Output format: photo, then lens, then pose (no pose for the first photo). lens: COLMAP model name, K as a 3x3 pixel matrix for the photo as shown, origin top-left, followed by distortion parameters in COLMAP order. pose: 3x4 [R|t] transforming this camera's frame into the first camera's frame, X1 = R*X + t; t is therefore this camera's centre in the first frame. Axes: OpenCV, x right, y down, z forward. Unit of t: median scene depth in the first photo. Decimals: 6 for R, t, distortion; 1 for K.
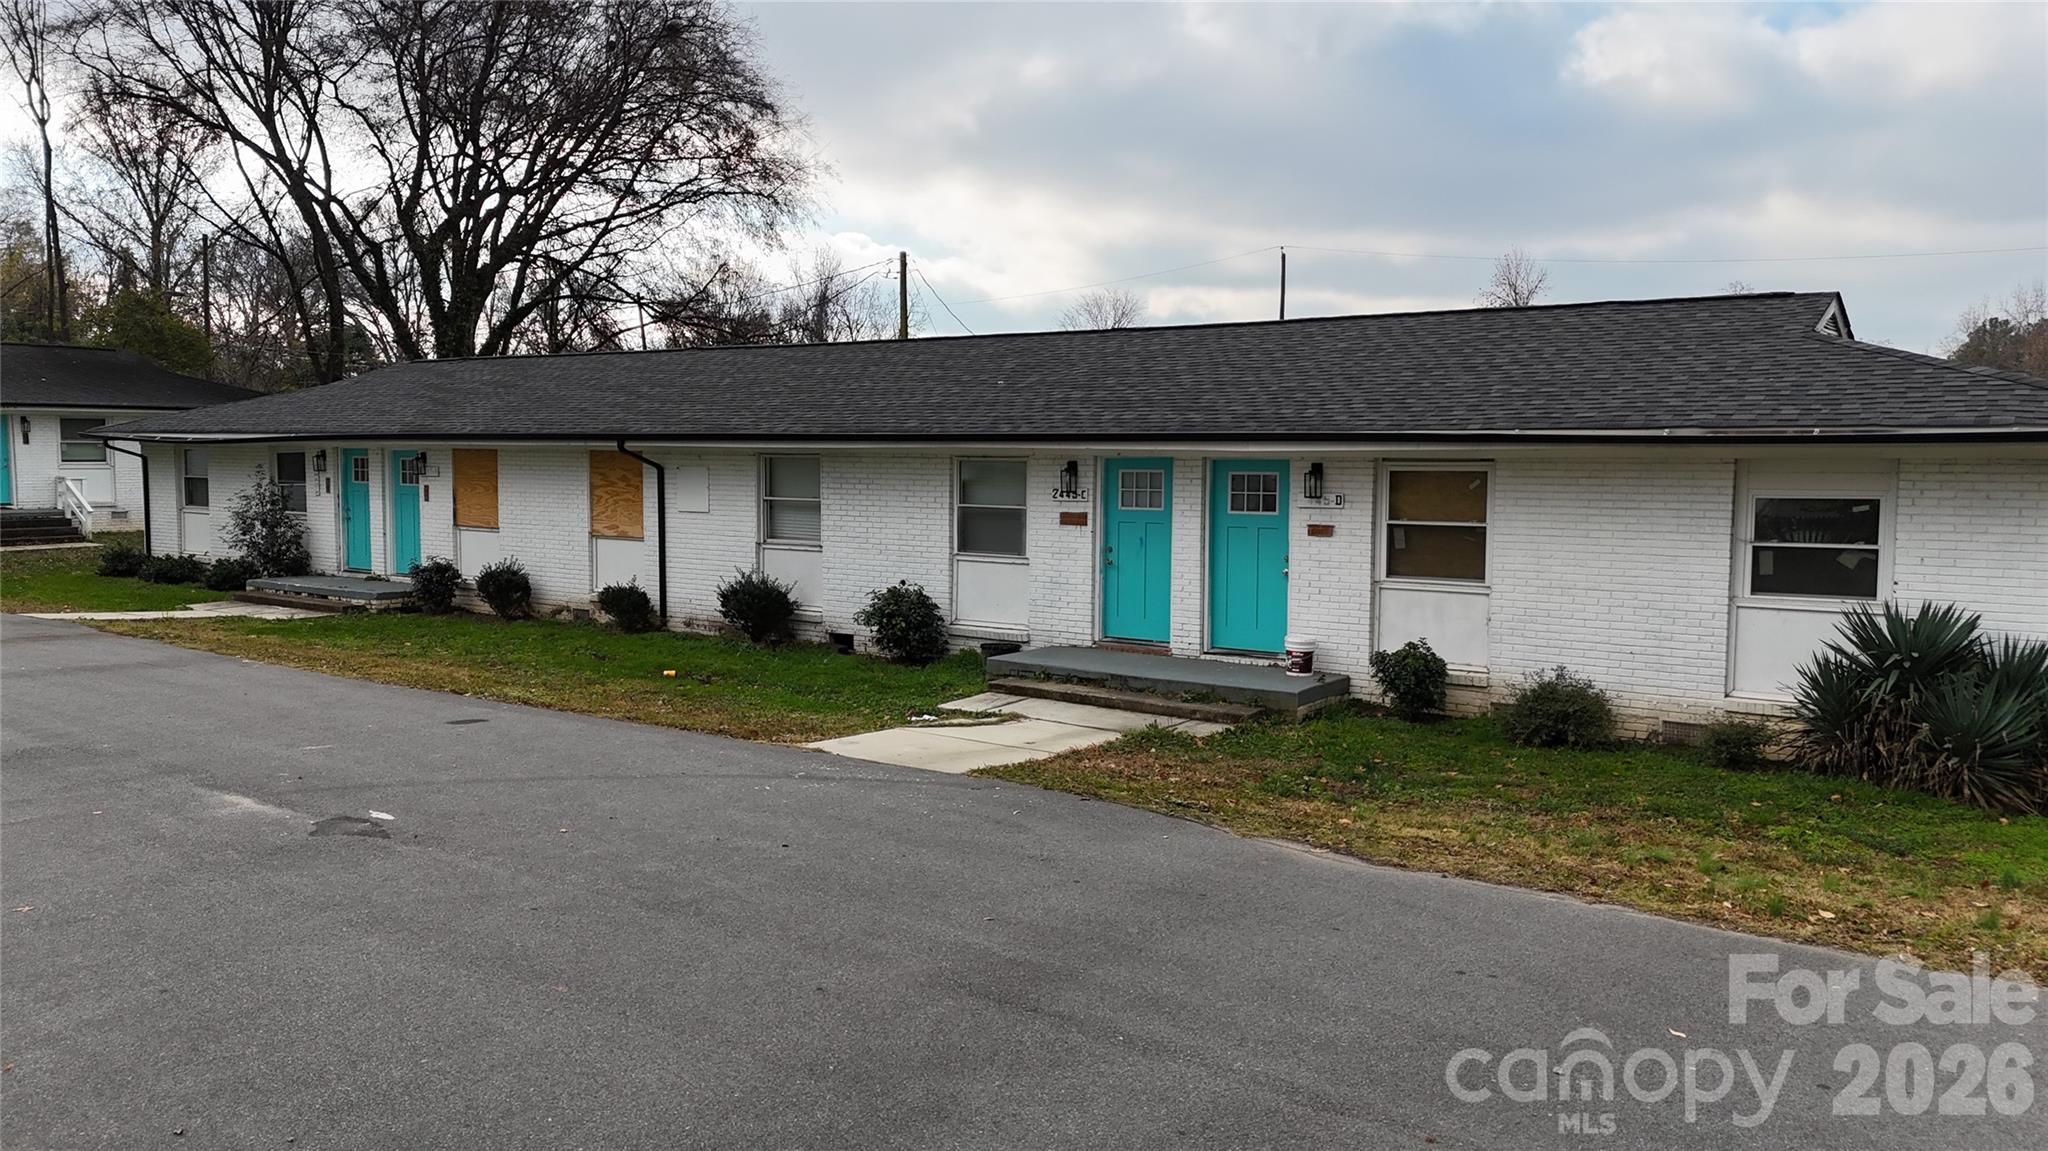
lens RADIAL K [[1527.8, 0, 1024.0], [0, 1527.8, 575.5], [0, 0, 1]] dist [0.105016, -0.133191]
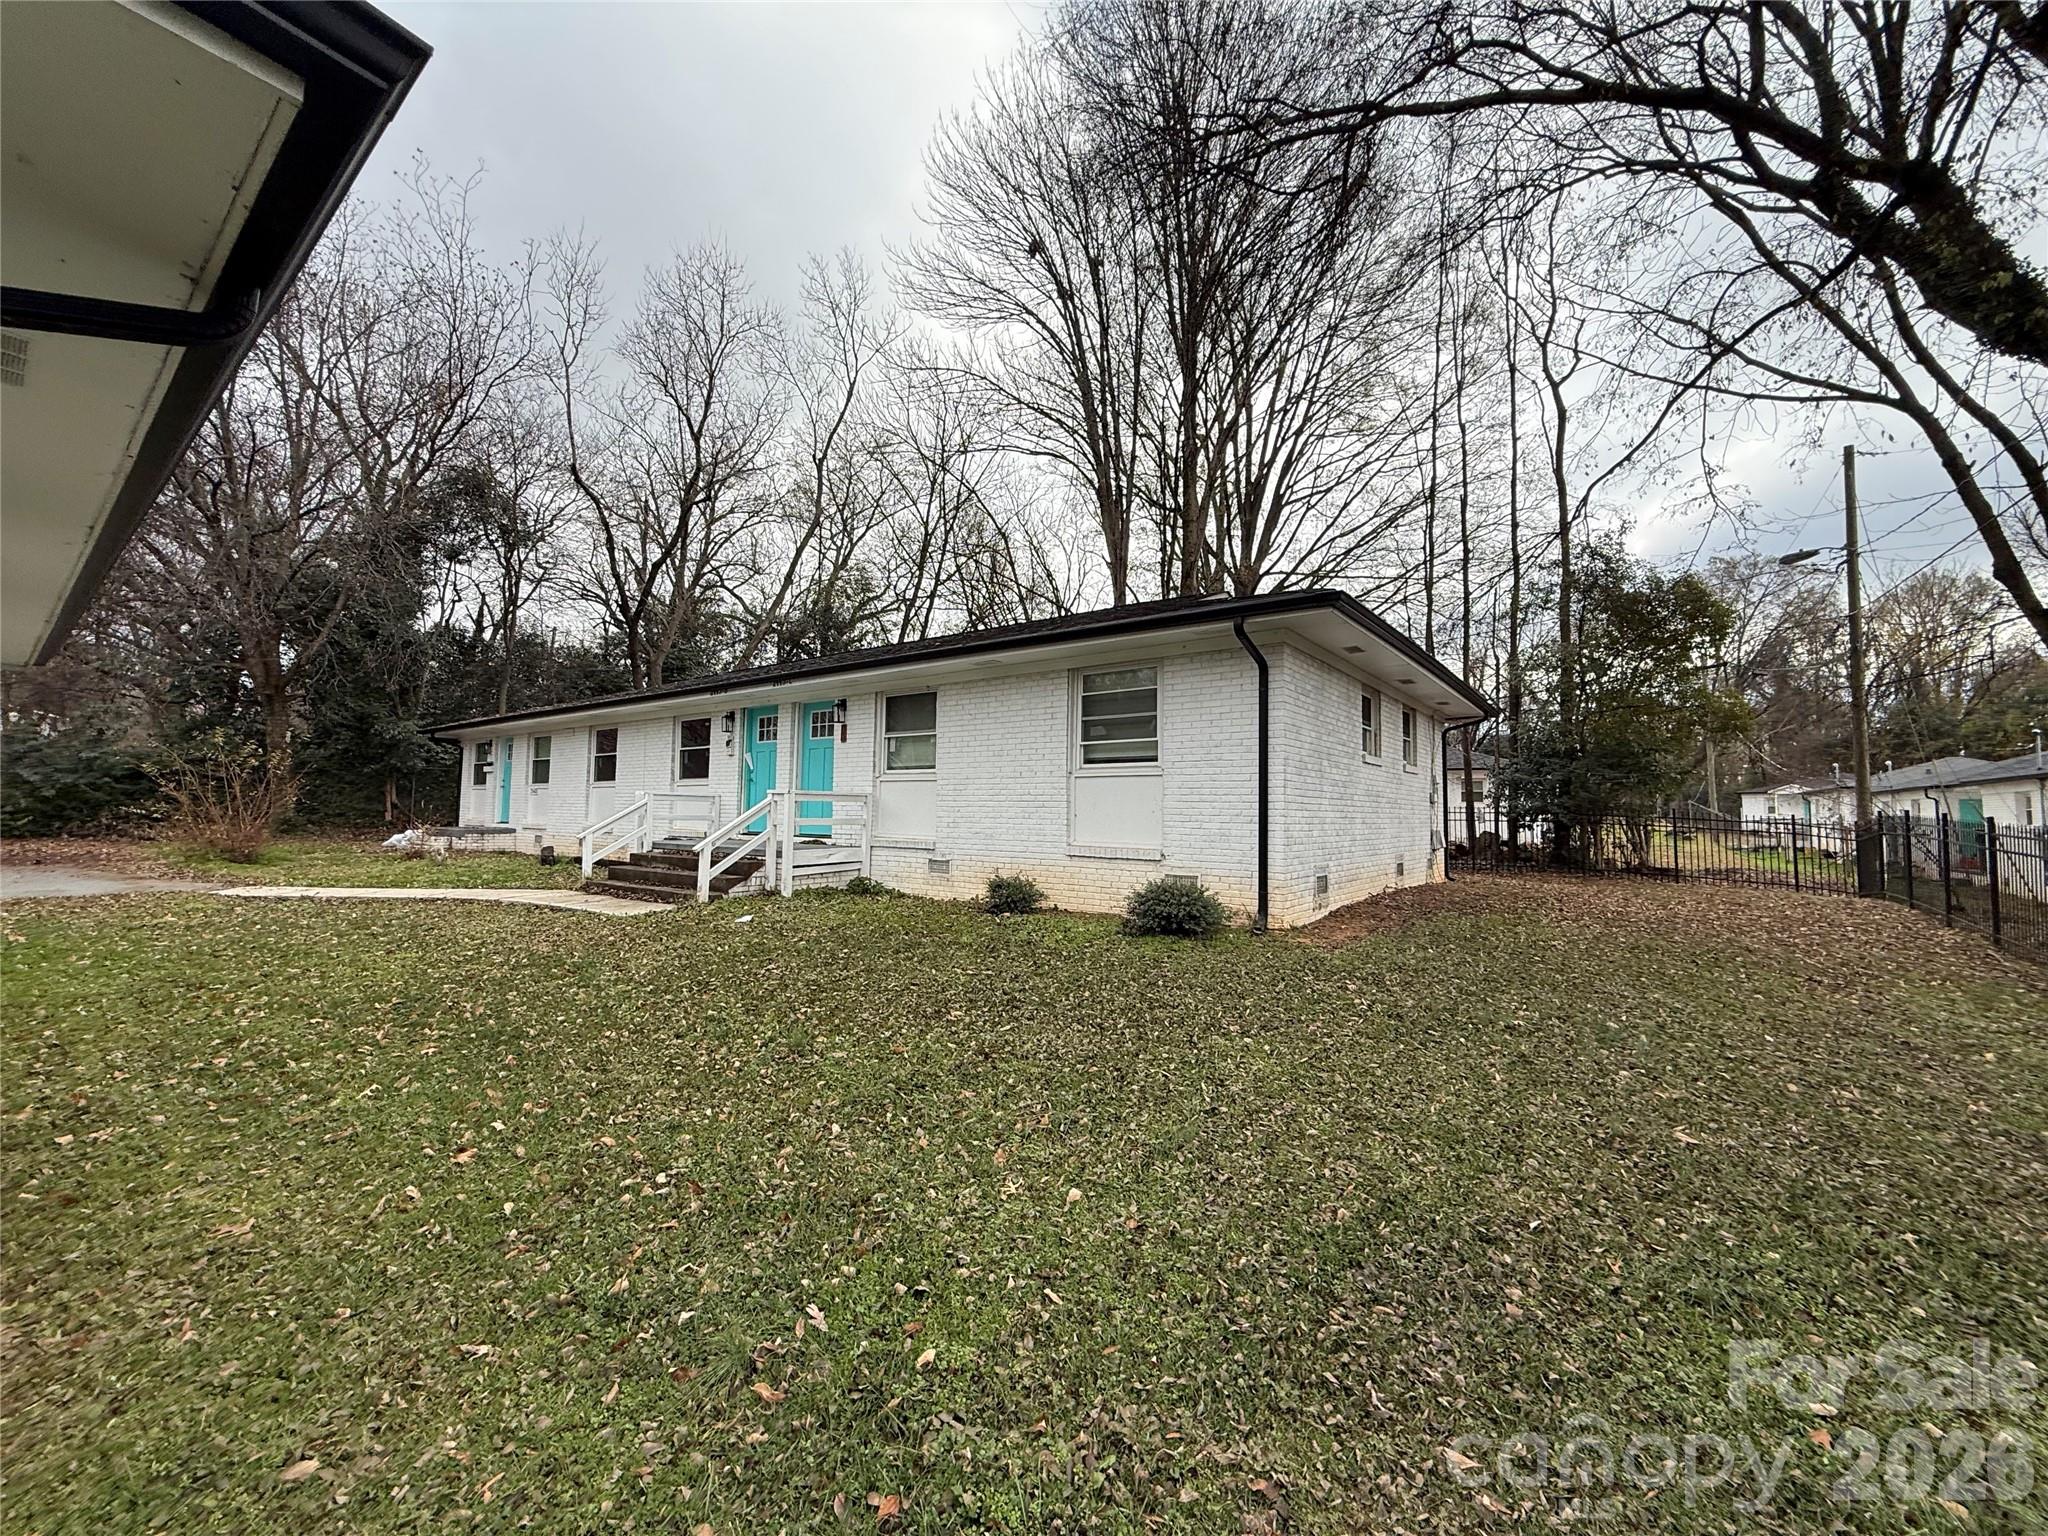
lens RADIAL K [[810.2, 0, 1021.5], [0, 810.2, 772.0], [0, 0, 1]] dist [0.000280, 0.000233]
pose [[-0.019028, -0.058888, -0.998083, -0.467318], [-0.098533, 0.993515, -0.056740, -0.090470], [0.994952, 0.097264, -0.024707, 1.610713]]
